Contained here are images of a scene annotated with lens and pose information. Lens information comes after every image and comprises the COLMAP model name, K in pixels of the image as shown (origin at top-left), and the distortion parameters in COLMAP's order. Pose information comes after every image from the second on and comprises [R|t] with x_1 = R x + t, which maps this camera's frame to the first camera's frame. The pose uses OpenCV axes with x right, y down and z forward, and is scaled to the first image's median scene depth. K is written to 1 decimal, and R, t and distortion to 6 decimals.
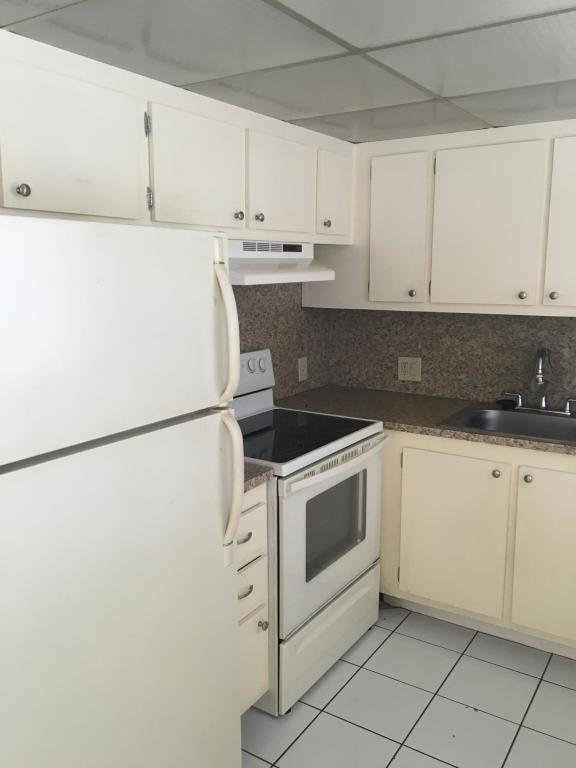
lens RADIAL K [[650.0, 0, 291.6], [0, 650.0, 382.8], [0, 0, 1]] dist [0.101251, -0.160126]
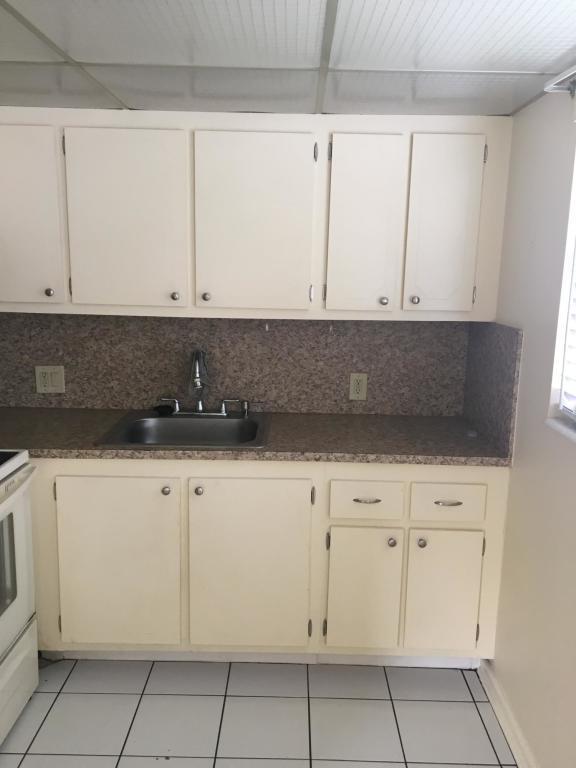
lens RADIAL K [[650.0, 0, 291.6], [0, 650.0, 382.8], [0, 0, 1]] dist [0.101251, -0.160126]
pose [[0.843631, -0.079951, 0.530938, -0.012537], [0.071787, 0.996769, 0.036032, -0.028483], [-0.532103, 0.007717, 0.846645, 0.110508]]
